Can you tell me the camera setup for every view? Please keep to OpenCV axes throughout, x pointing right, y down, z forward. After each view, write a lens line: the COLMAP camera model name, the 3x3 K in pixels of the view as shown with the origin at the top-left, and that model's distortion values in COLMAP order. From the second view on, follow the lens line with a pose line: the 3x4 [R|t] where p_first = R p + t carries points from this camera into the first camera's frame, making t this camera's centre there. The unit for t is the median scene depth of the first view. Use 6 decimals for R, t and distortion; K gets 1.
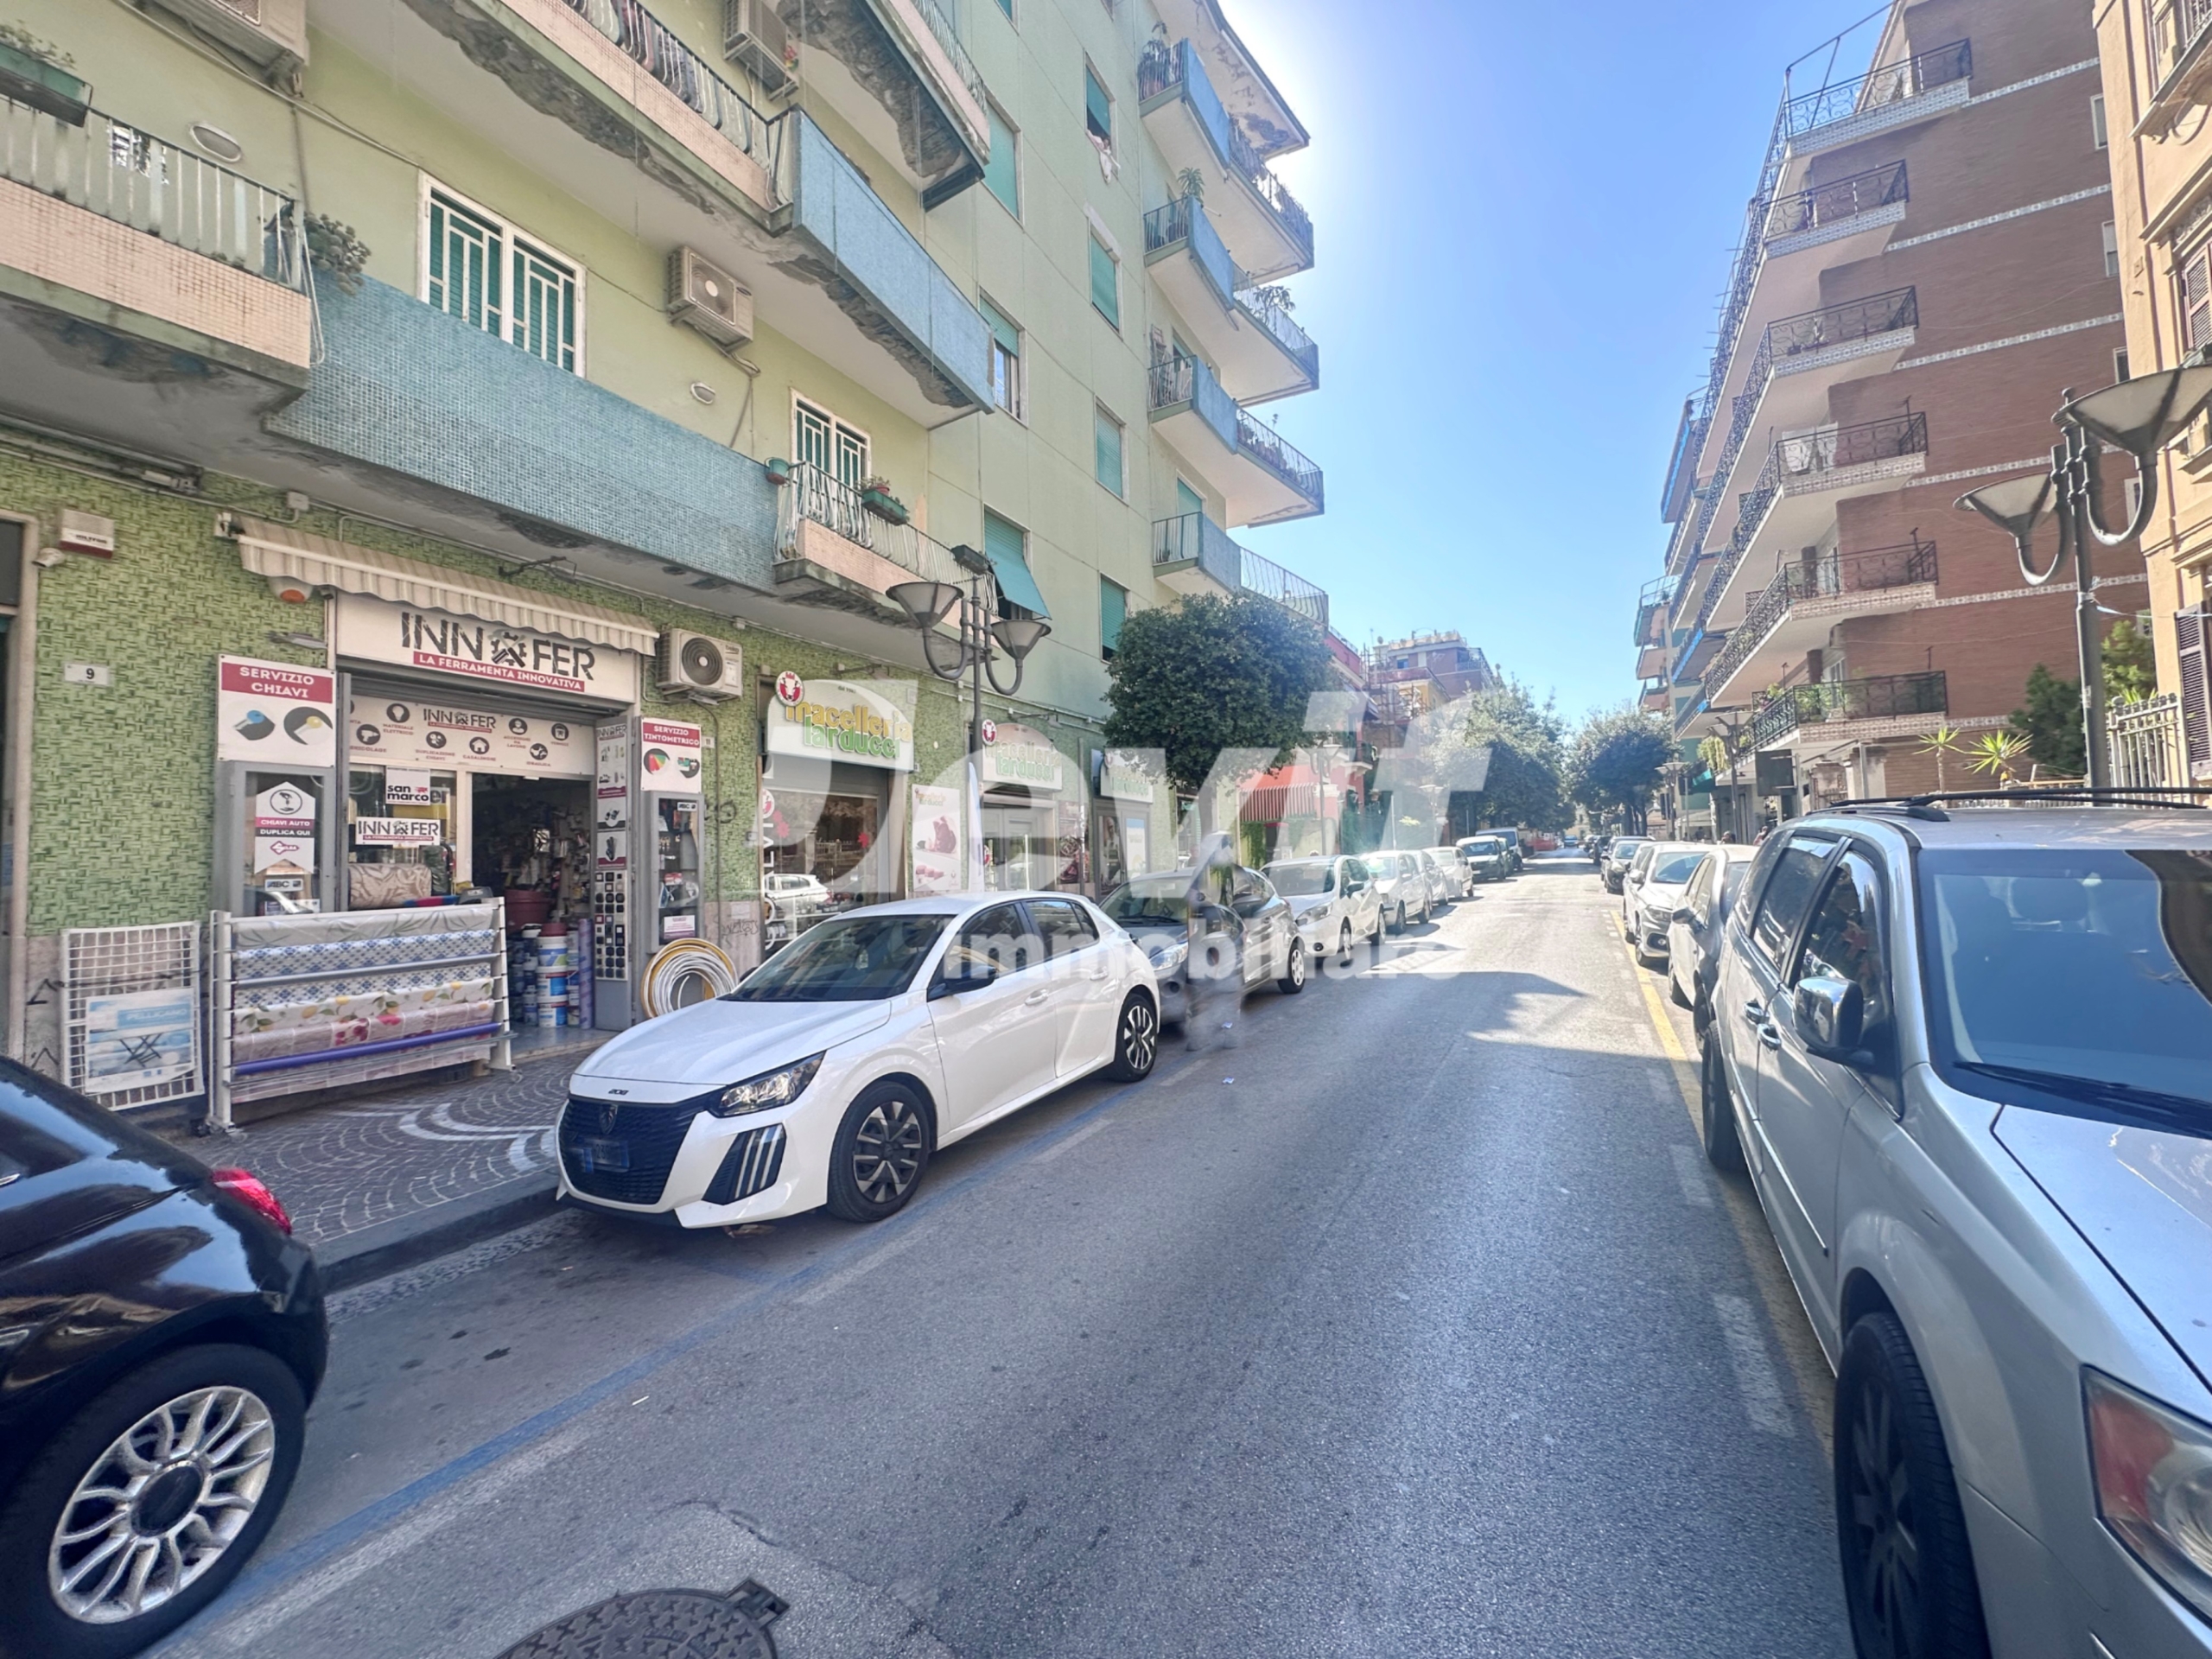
lens RADIAL K [[893.8, 0, 1101.6], [0, 893.8, 832.3], [0, 0, 1]] dist [-0.000447, -0.000721]
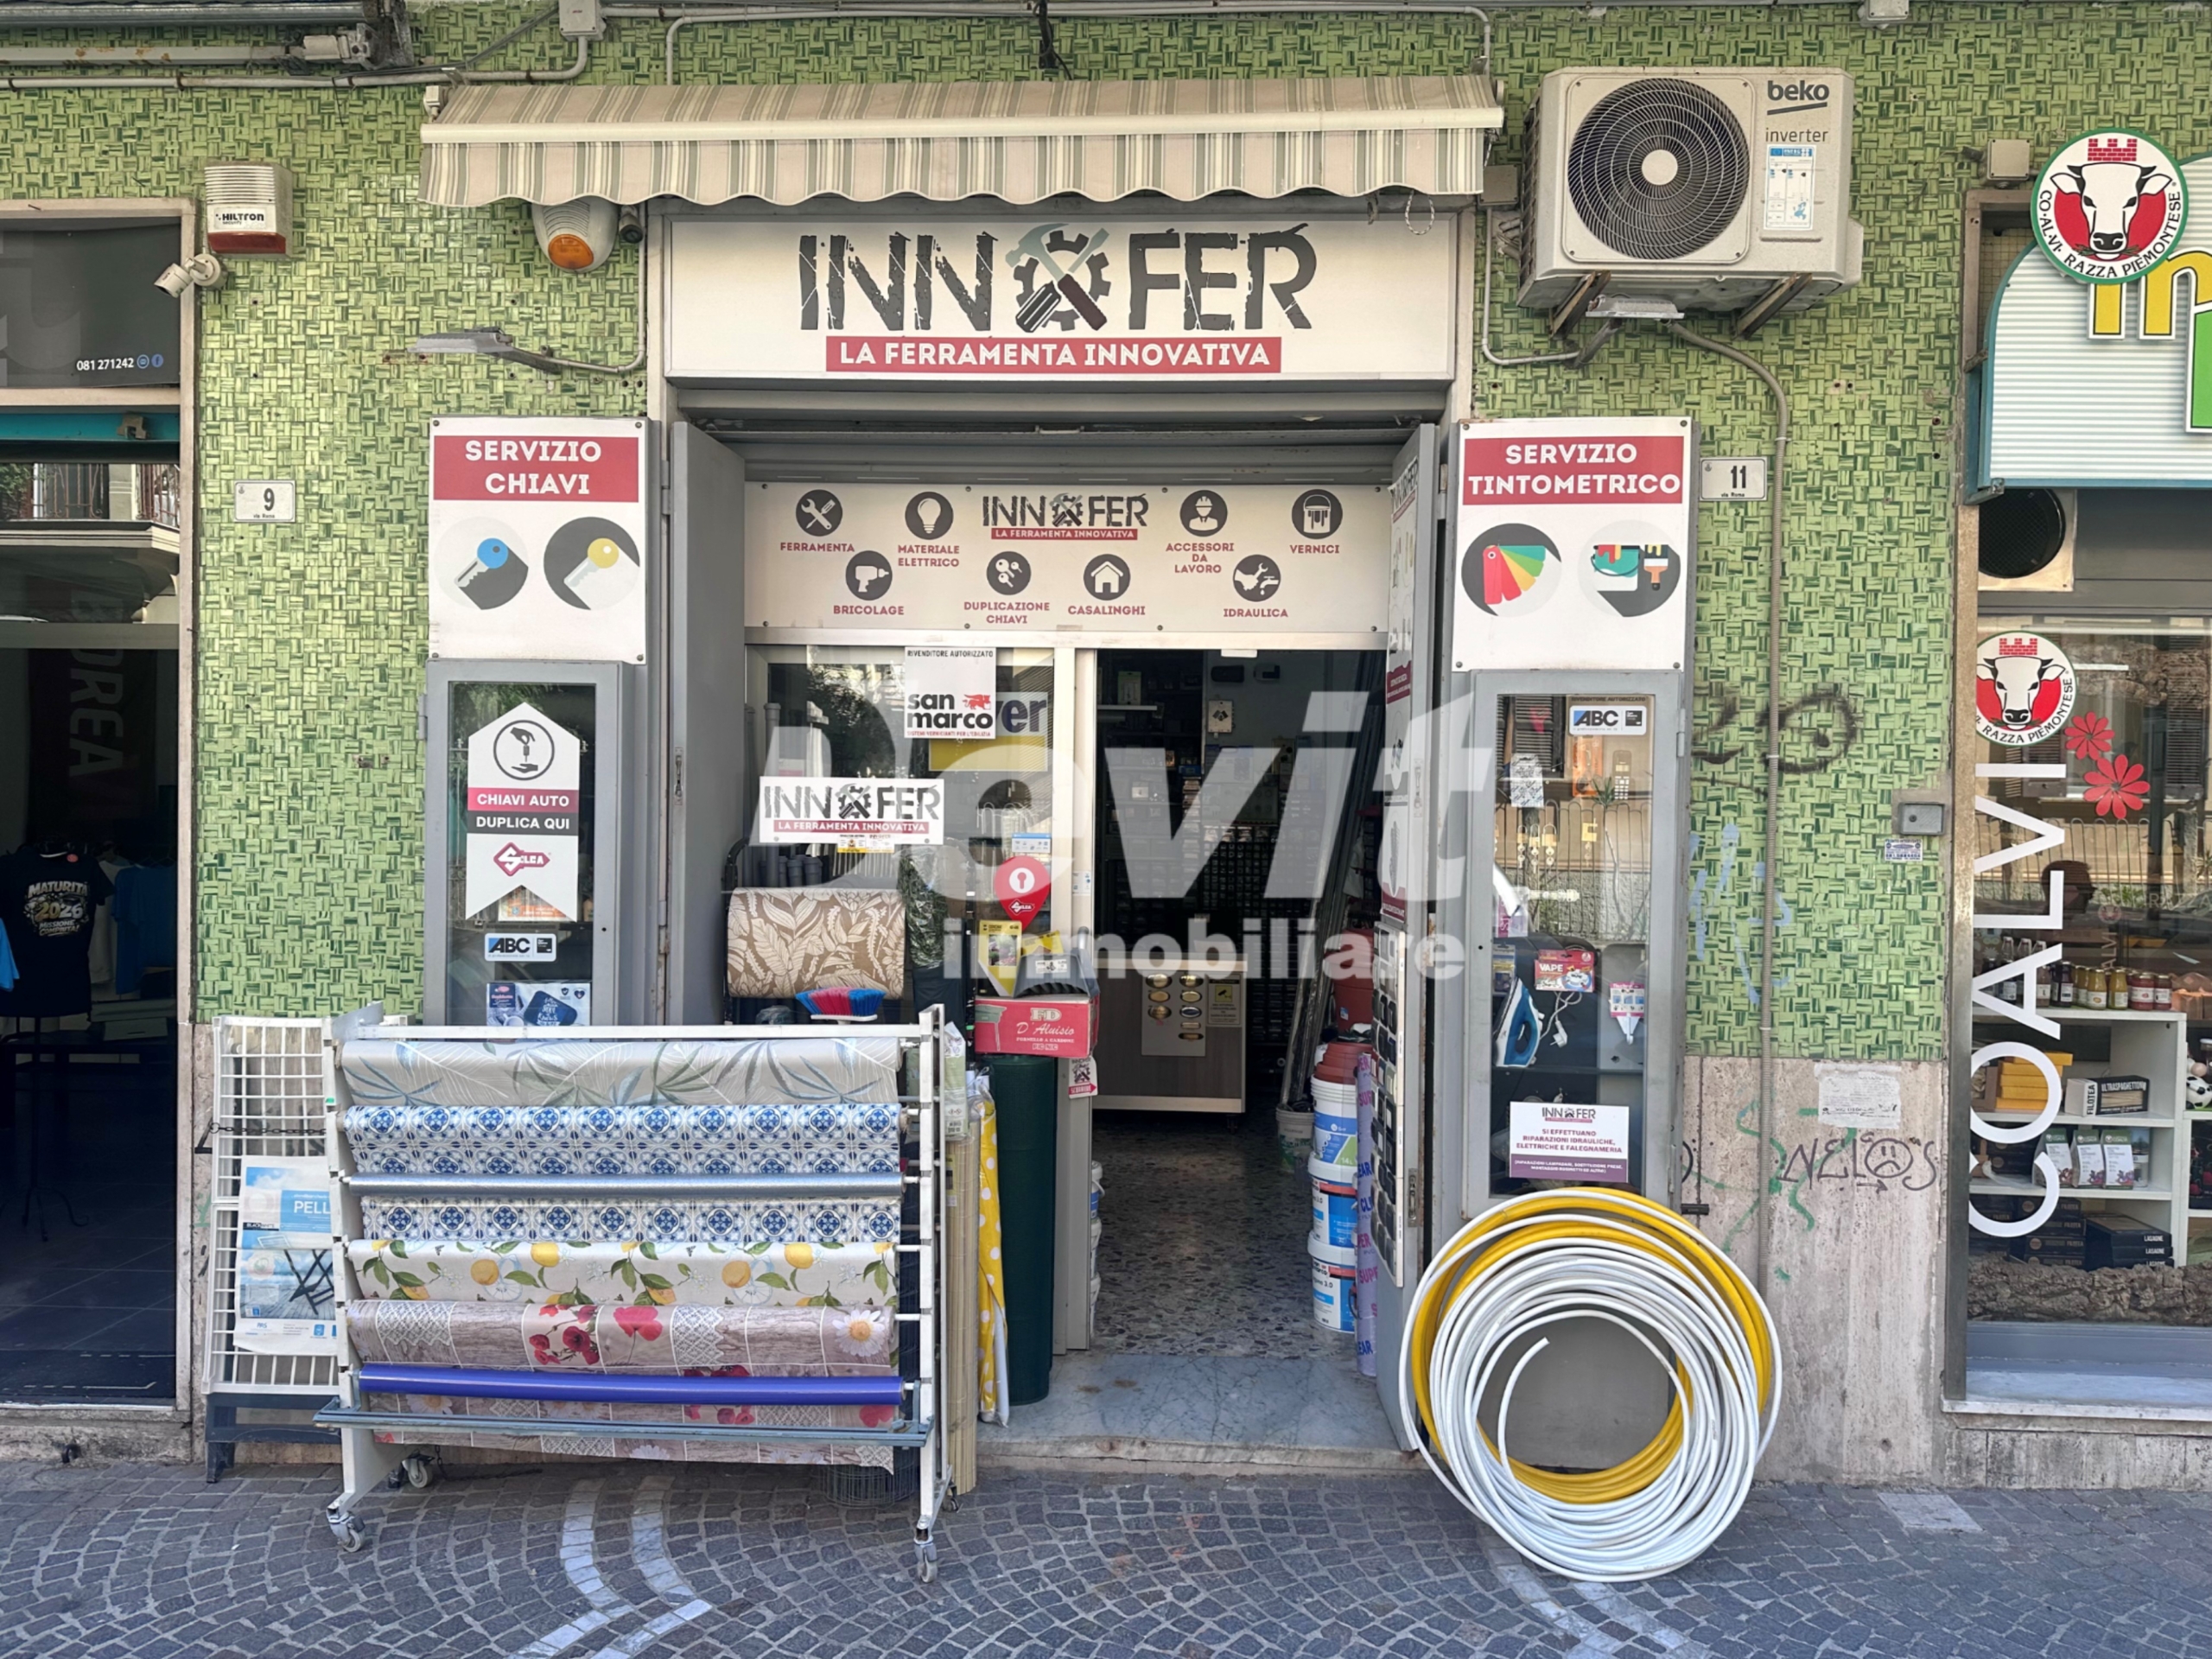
lens RADIAL K [[1518.5, 0, 1109.3], [0, 1518.5, 845.4], [0, 0, 1]] dist [0.083182, -0.116628]
pose [[0.438606, 0.050821, -0.897241, -0.123183], [0.013573, 0.997911, 0.063158, -0.026990], [0.898577, -0.039879, 0.437000, 0.805773]]
